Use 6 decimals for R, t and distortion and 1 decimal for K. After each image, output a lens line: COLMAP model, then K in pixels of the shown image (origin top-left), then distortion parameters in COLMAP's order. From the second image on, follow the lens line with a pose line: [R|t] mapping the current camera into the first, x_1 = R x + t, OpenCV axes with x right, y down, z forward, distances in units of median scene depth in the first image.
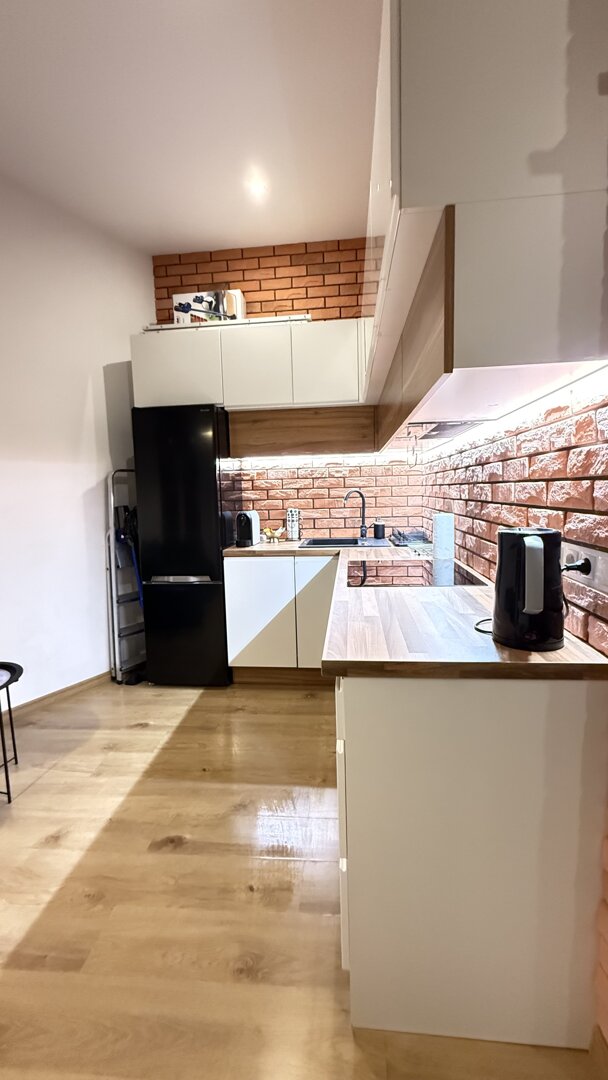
lens RADIAL K [[429.0, 0, 304.0], [0, 429.0, 539.9], [0, 0, 1]] dist [-0.006922, -0.000099]
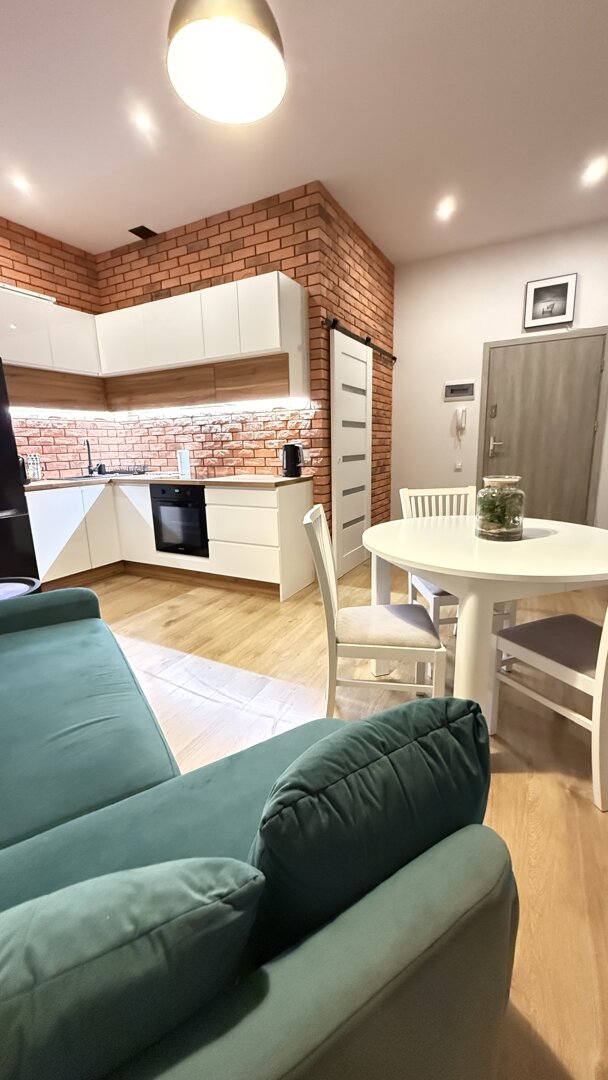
lens RADIAL K [[429.0, 0, 309.2], [0, 429.0, 542.7], [0, 0, 1]] dist [-0.006922, -0.000099]
pose [[0.378347, -0.188620, 0.906243, -0.947708], [0.119219, 0.980795, 0.154364, 0.085573], [-0.917954, 0.049638, 0.393568, -0.168093]]
